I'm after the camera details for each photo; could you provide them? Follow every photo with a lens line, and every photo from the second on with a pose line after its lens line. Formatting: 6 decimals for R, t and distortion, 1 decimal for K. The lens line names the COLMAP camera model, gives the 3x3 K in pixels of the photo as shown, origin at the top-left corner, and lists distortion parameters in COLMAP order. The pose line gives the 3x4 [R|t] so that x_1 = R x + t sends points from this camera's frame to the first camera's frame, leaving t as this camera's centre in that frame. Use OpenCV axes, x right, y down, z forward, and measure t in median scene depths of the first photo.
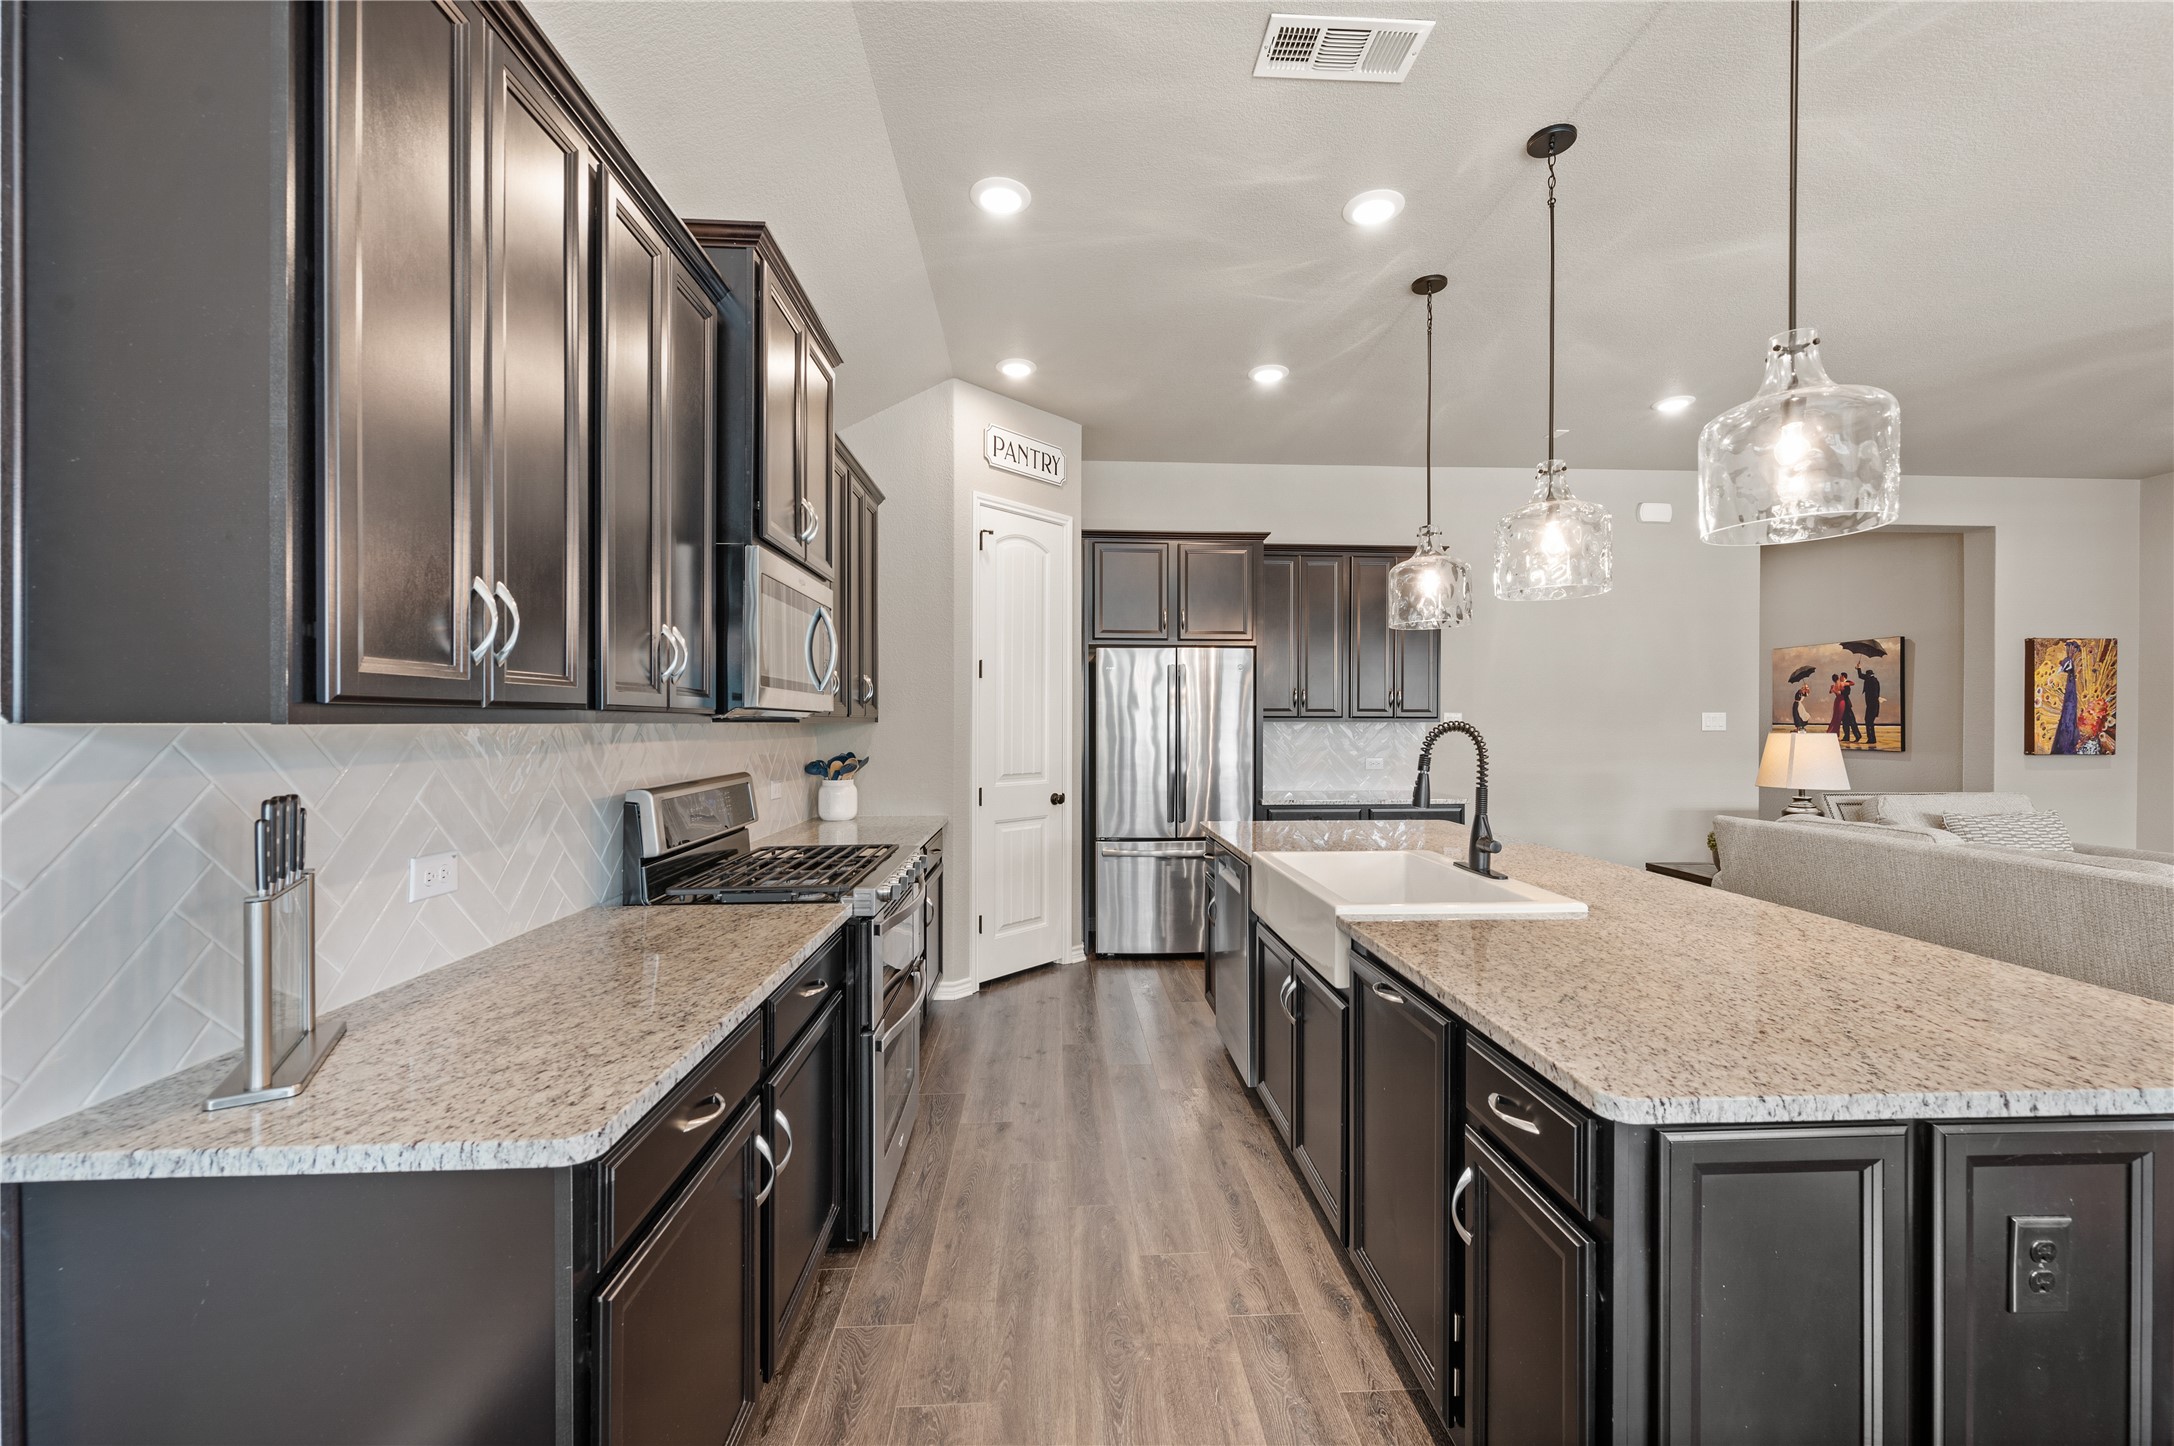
lens RADIAL K [[878.7, 0, 1098.8], [0, 878.7, 717.1], [0, 0, 1]] dist [-0.000536, -0.000061]
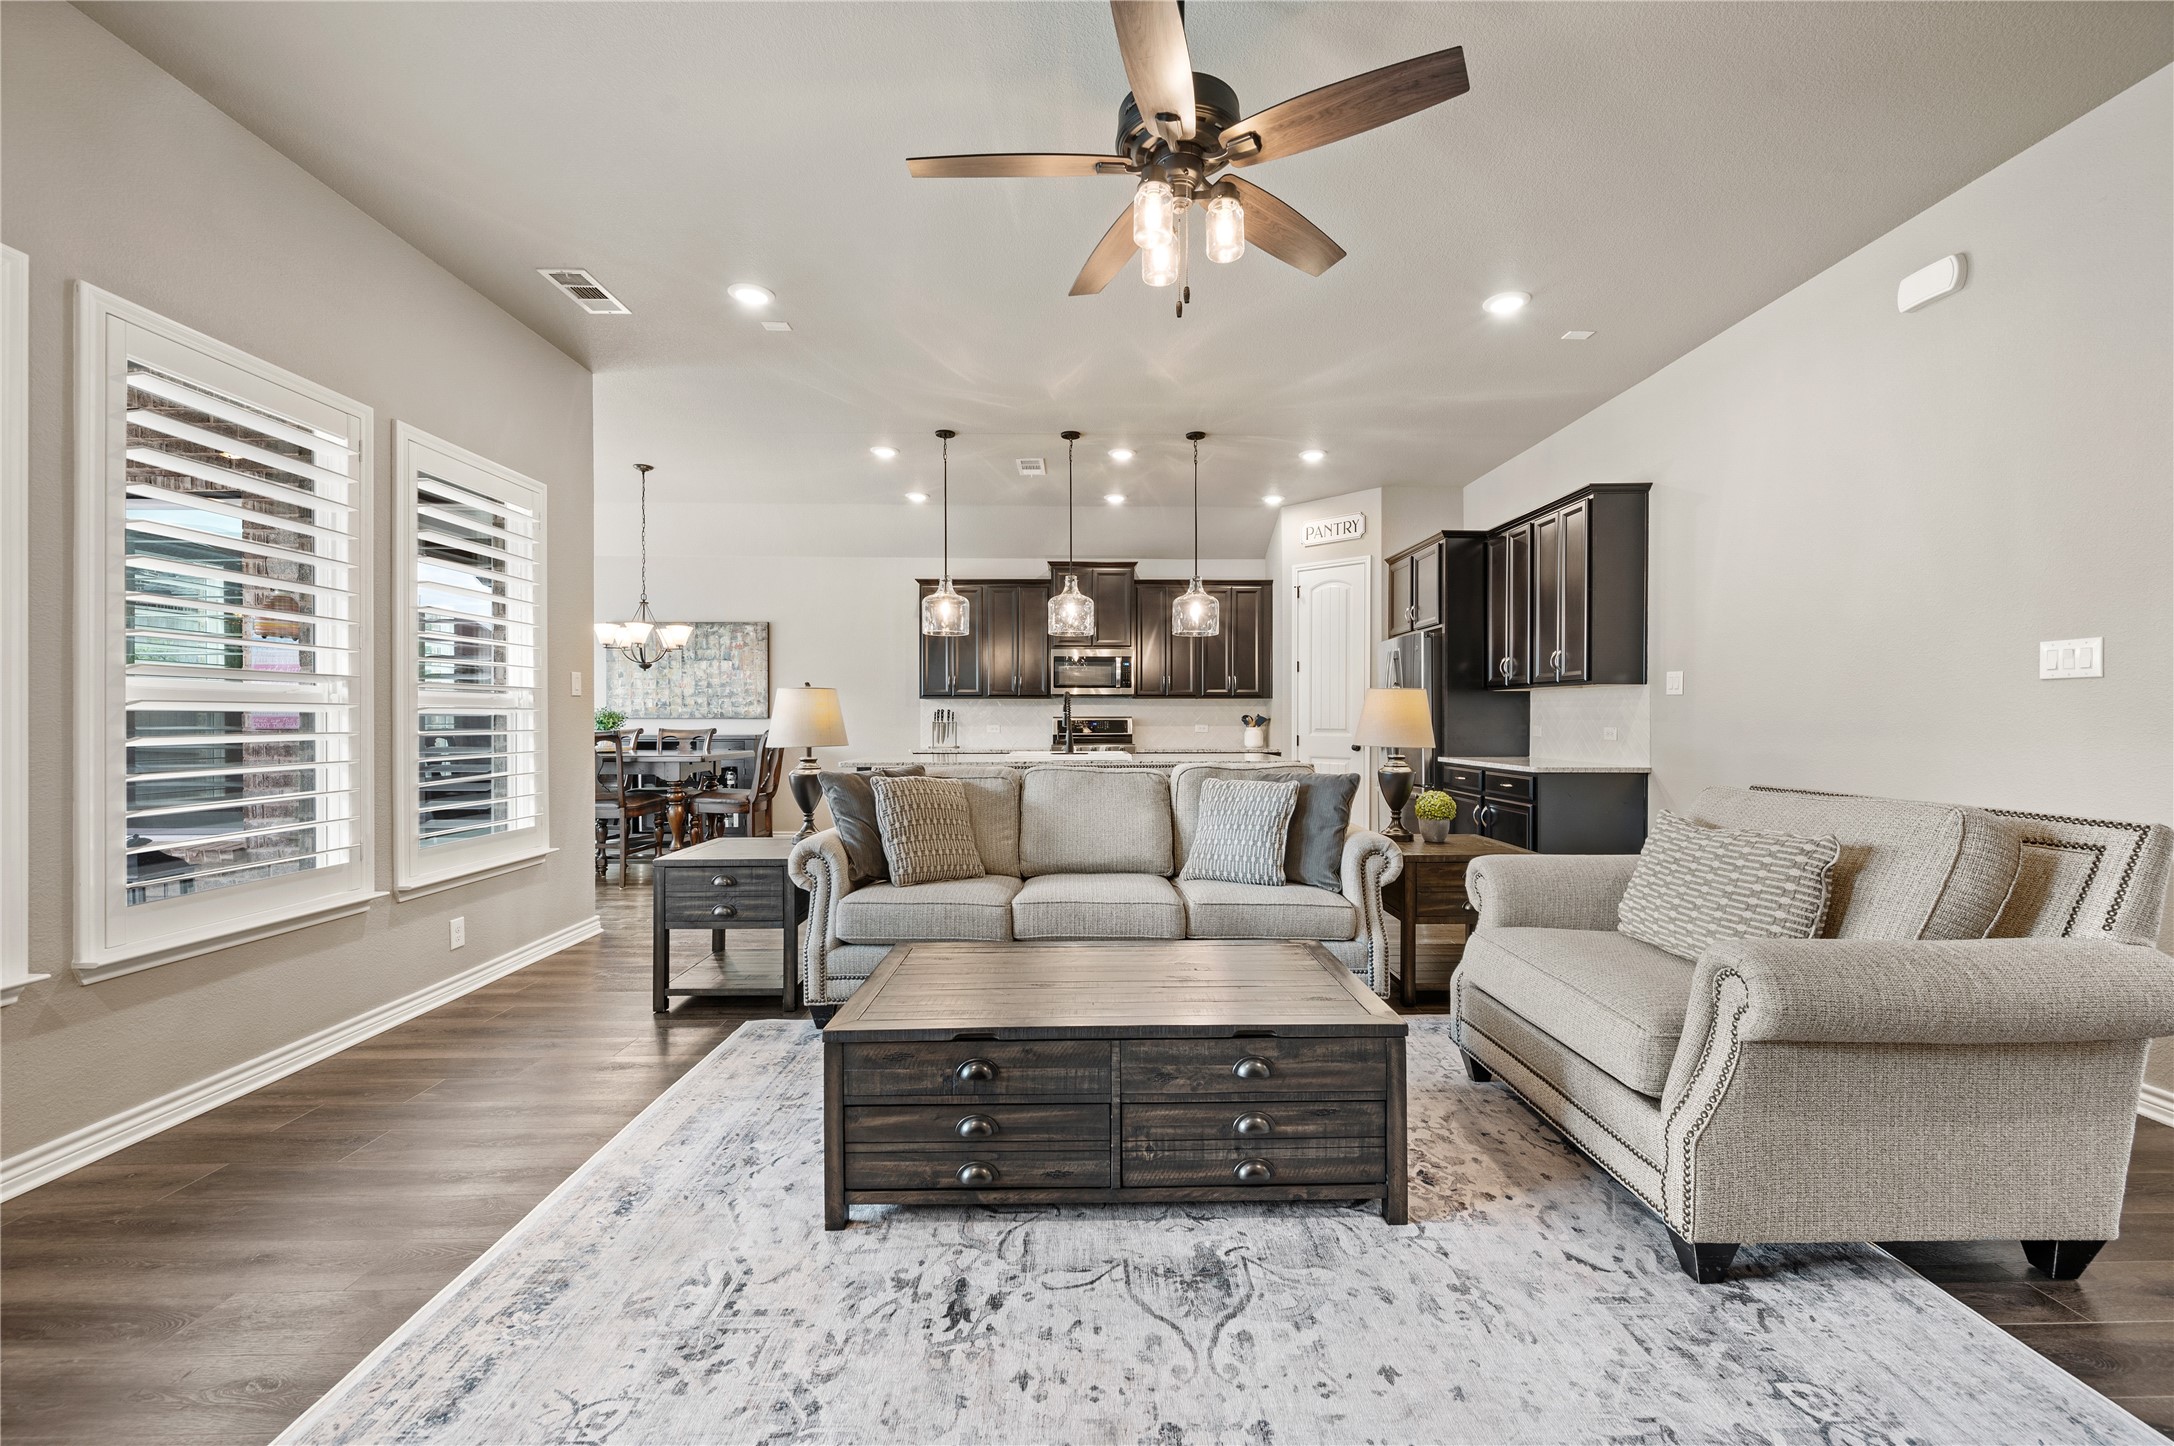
lens RADIAL K [[876.6, 0, 1063.7], [0, 876.6, 720.8], [0, 0, 1]] dist [0.000780, -0.000219]
pose [[-0.084415, 0.001830, -0.996429, 1.186891], [0.002900, 0.999995, 0.001591, 0.034948], [0.996426, -0.002755, -0.084420, 0.499545]]
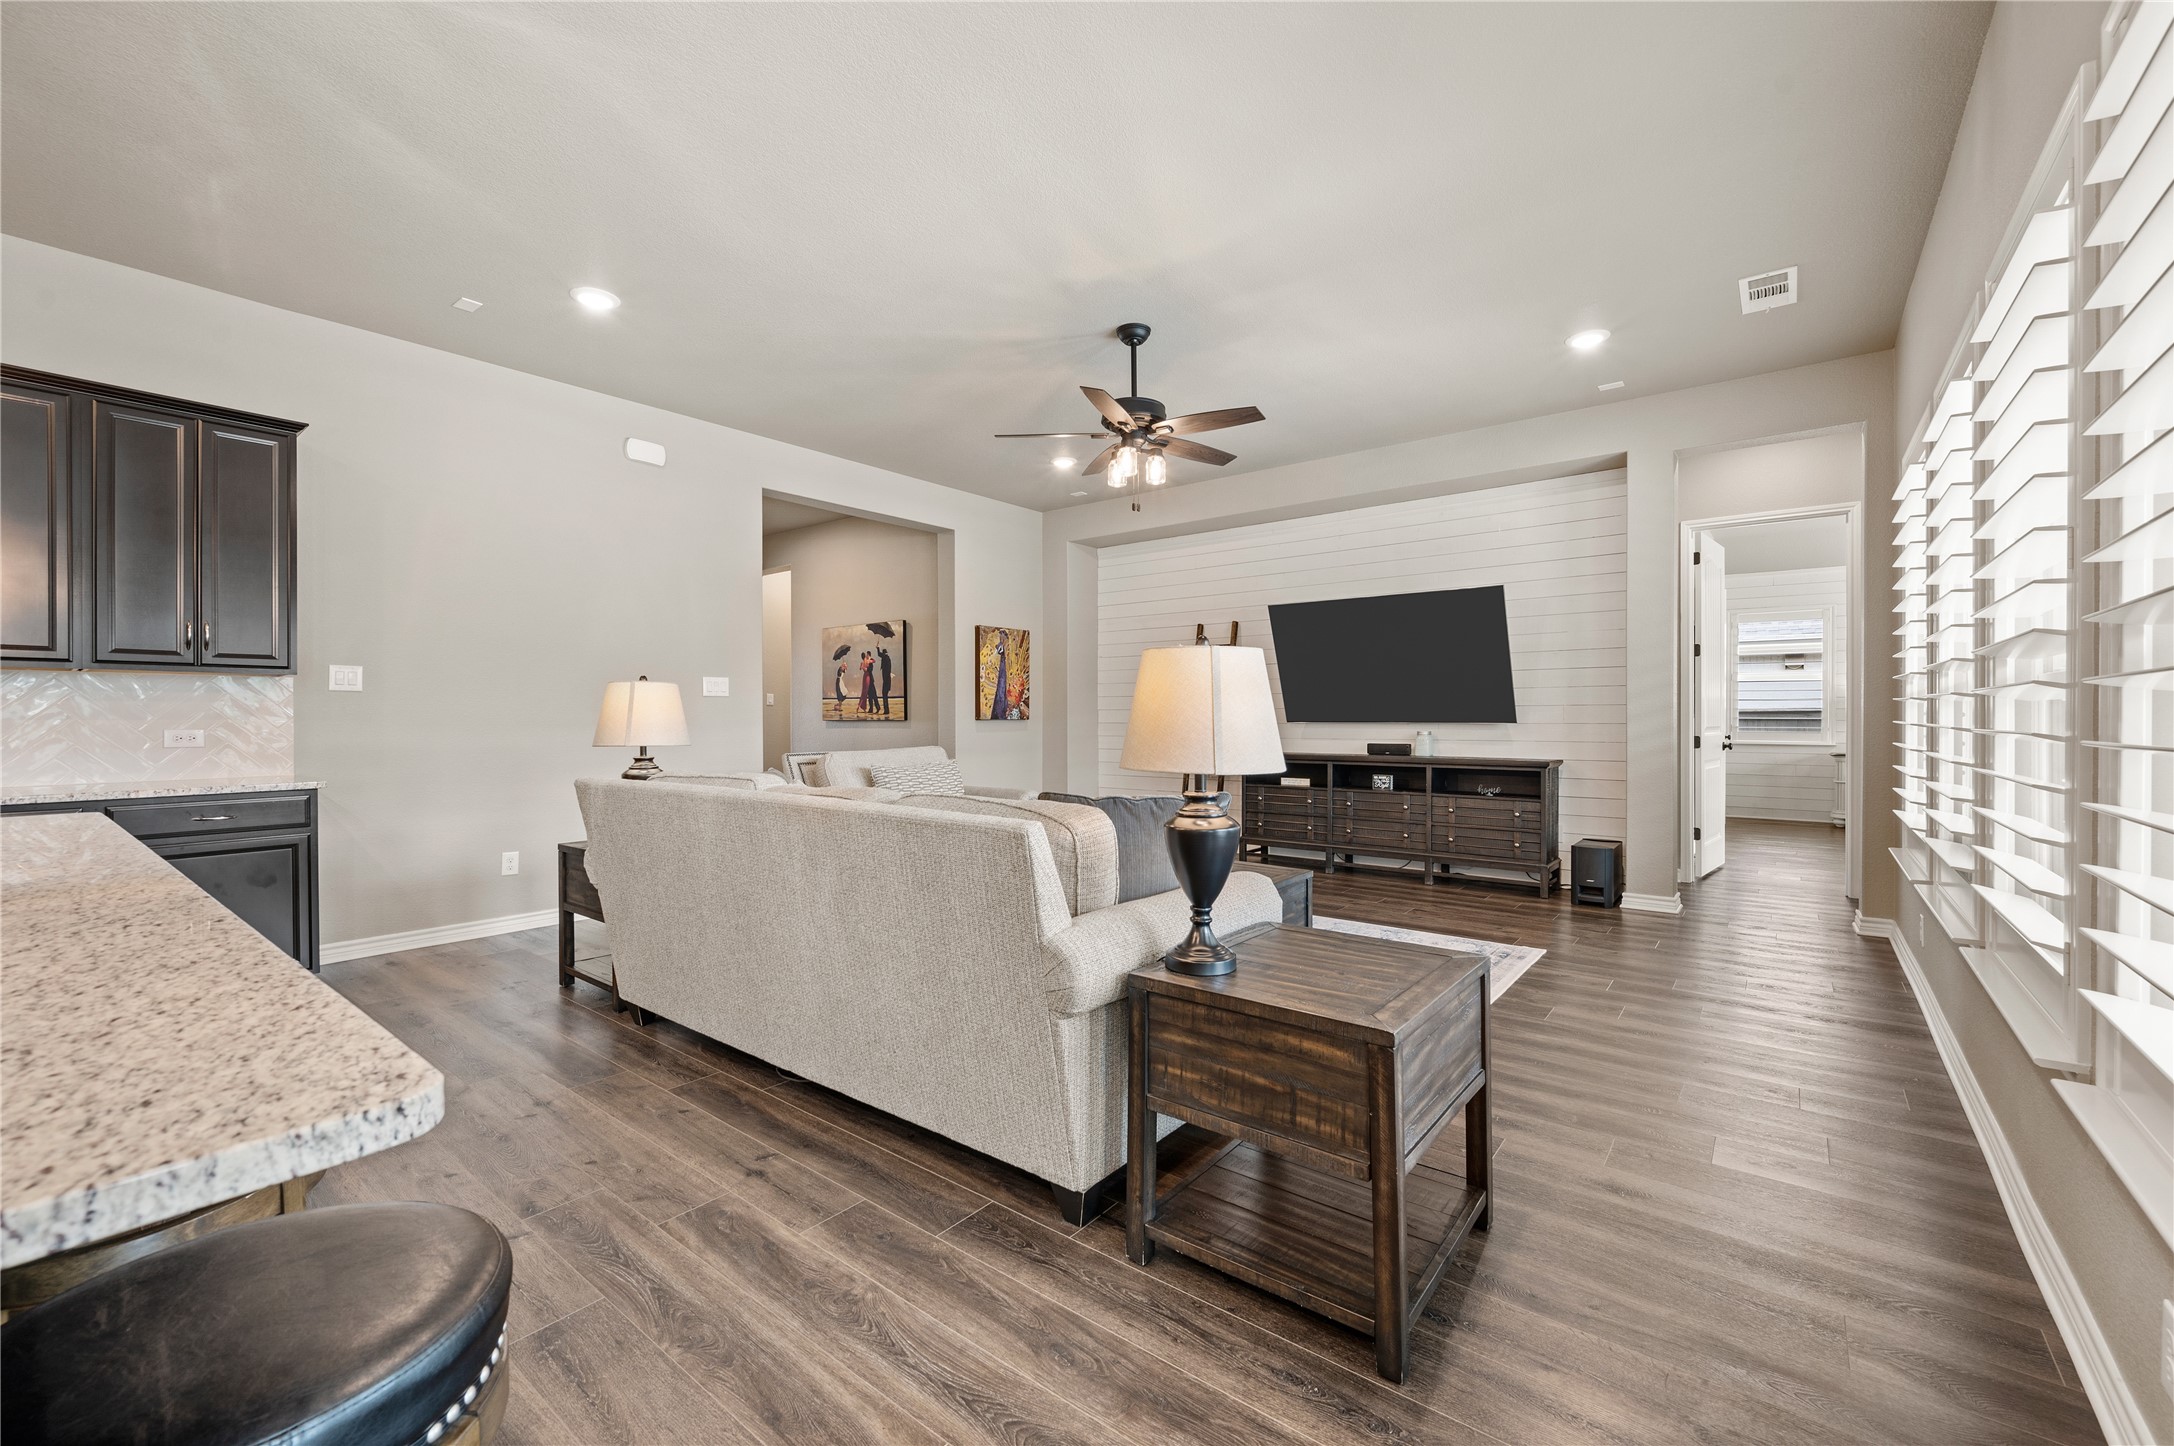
lens RADIAL K [[852.1, 0, 1100.1], [0, 852.1, 720.9], [0, 0, 1]] dist [-0.001395, -0.000225]
pose [[0.671640, -0.009311, 0.740819, 0.291342], [0.002902, 0.999946, 0.009937, 0.032636], [-0.740872, -0.004524, 0.671631, 0.070913]]
